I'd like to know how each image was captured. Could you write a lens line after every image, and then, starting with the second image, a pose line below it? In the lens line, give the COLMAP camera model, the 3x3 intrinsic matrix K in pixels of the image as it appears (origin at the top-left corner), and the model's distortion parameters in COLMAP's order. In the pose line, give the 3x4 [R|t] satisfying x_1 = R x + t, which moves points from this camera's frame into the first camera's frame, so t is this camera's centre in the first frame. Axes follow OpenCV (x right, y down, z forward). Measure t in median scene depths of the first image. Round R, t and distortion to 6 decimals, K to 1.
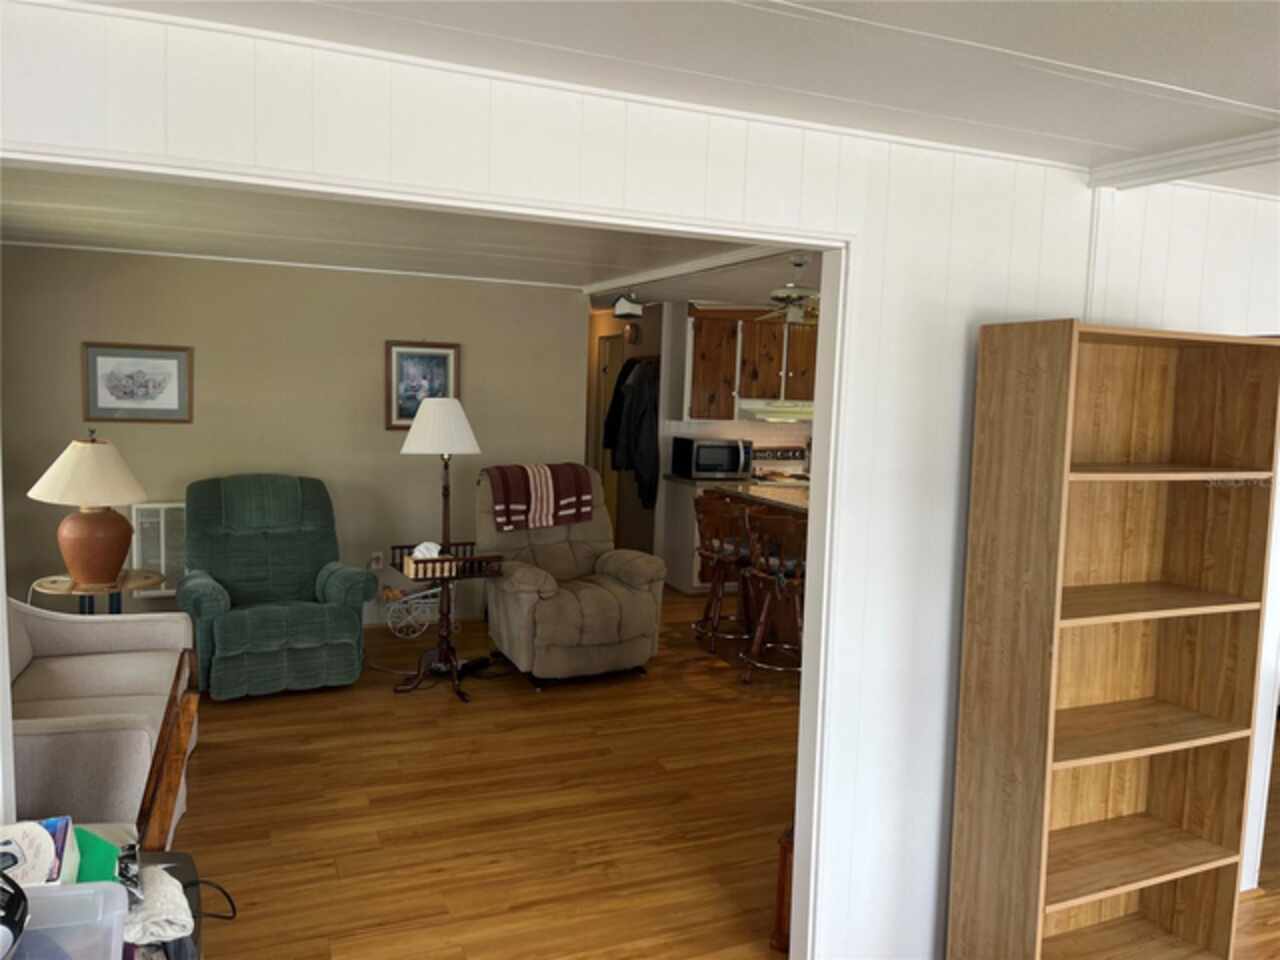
lens RADIAL K [[966.9, 0, 643.2], [0, 966.9, 478.9], [0, 0, 1]] dist [0.049666, -0.084993]
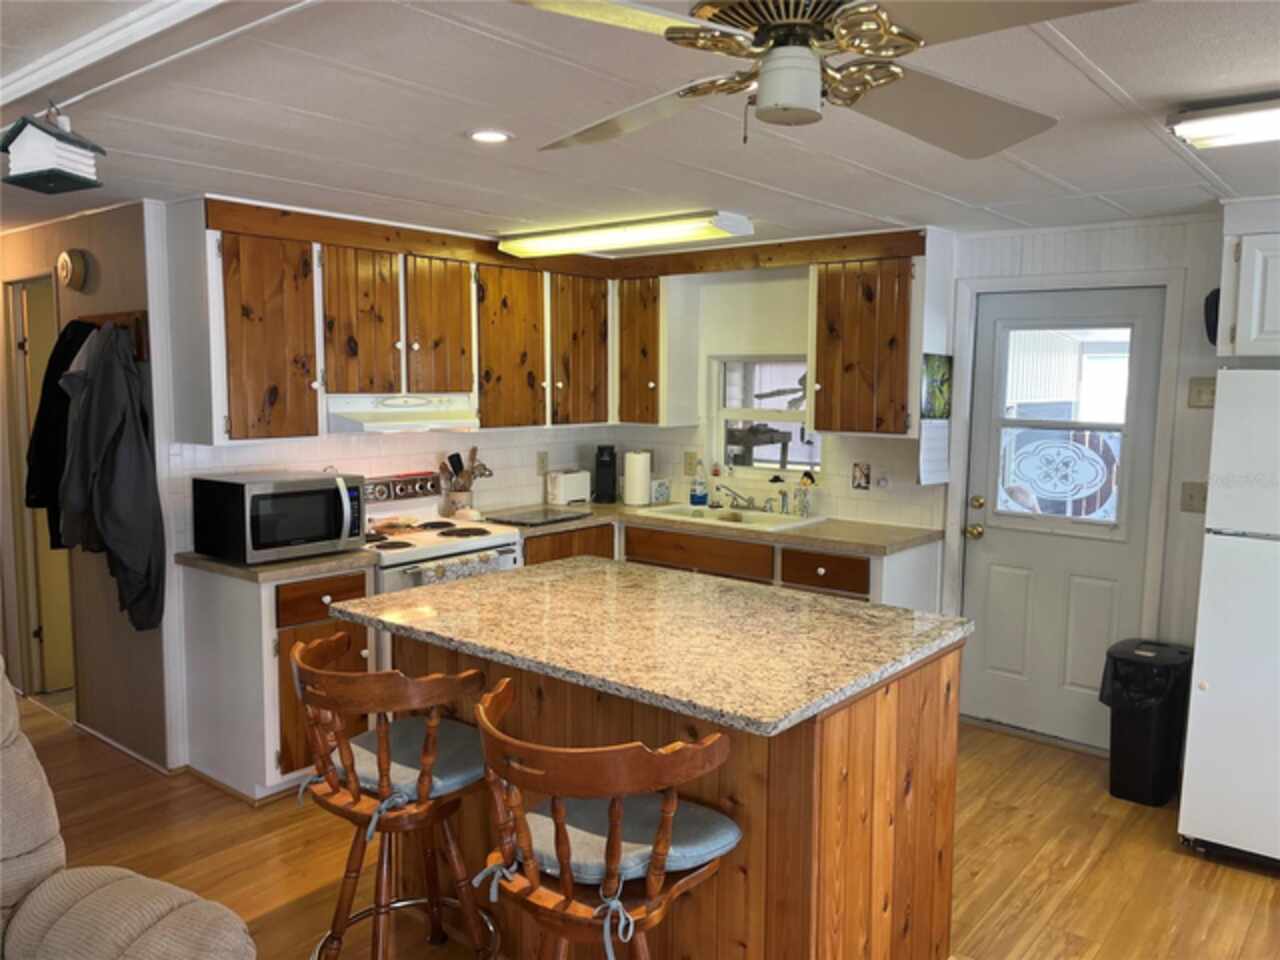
lens RADIAL K [[977.0, 0, 640.4], [0, 977.0, 472.9], [0, 0, 1]] dist [0.071684, -0.091779]
pose [[0.878632, -0.078798, 0.470953, -0.004847], [0.071831, 0.996878, 0.032781, -0.047278], [-0.472066, 0.005027, 0.881549, 0.465731]]
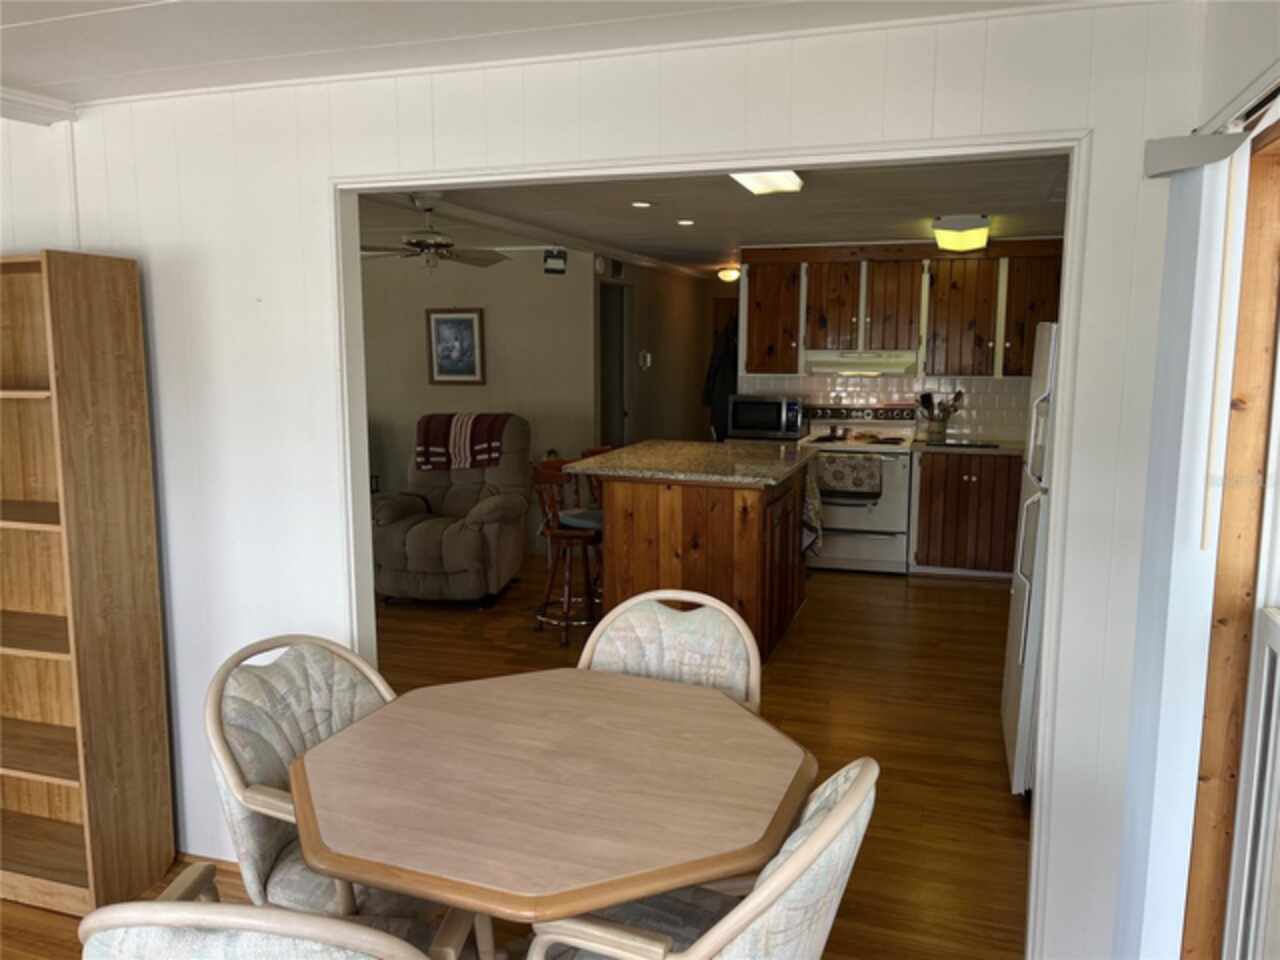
lens RADIAL K [[966.9, 0, 643.2], [0, 966.9, 478.9], [0, 0, 1]] dist [0.049666, -0.084993]
pose [[0.756900, 0.054060, -0.651291, 0.597016], [-0.037340, 0.998522, 0.039486, 0.007076], [0.652463, -0.005567, 0.757800, 0.221811]]
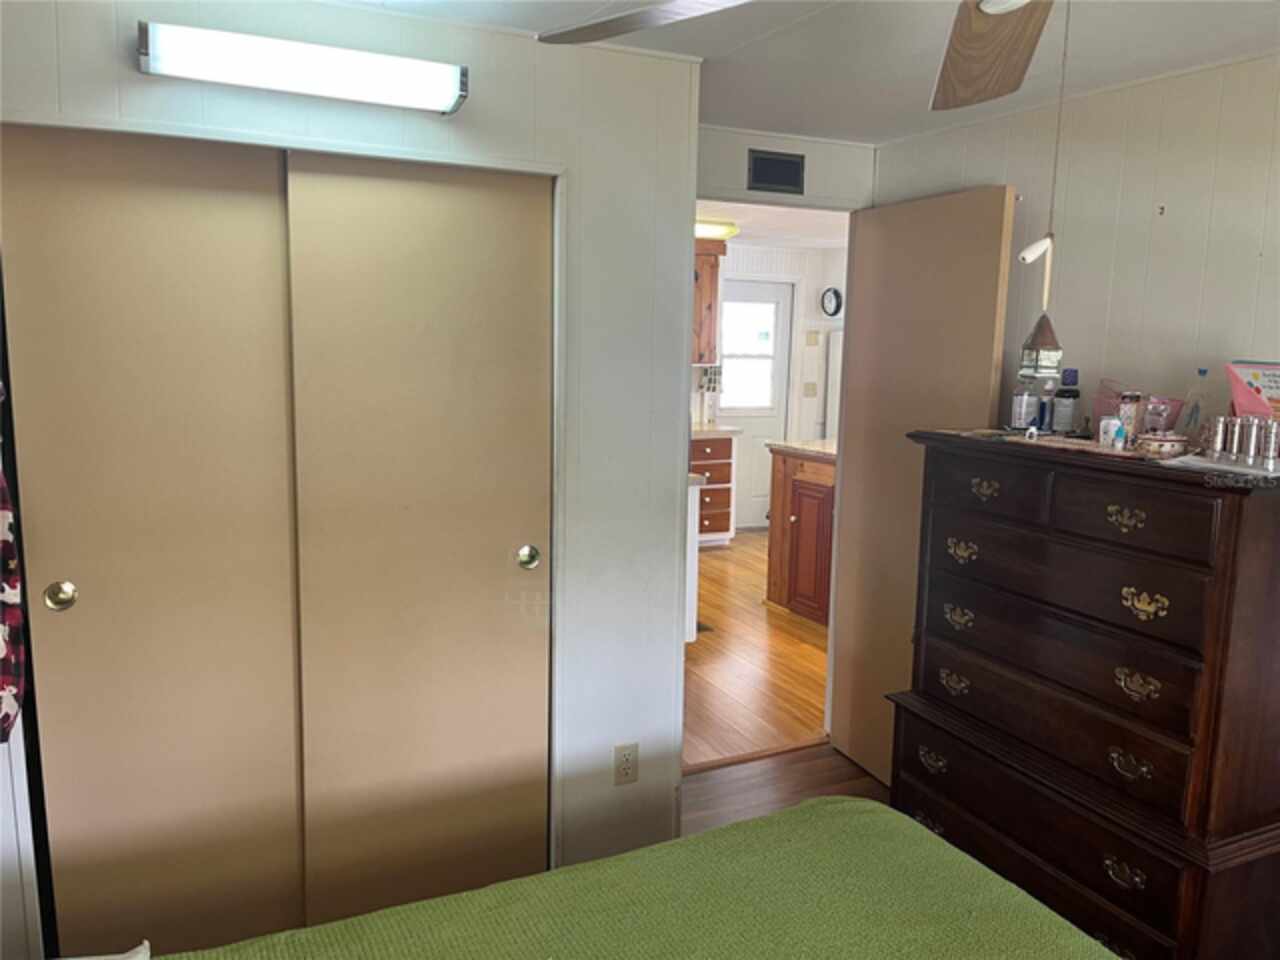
lens RADIAL K [[966.9, 0, 643.2], [0, 966.9, 478.9], [0, 0, 1]] dist [0.049666, -0.084993]
pose [[-0.057718, -0.187564, 0.980555, -0.551190], [0.075148, 0.978590, 0.191612, -0.117589], [-0.995501, 0.084746, -0.042388, 1.033723]]
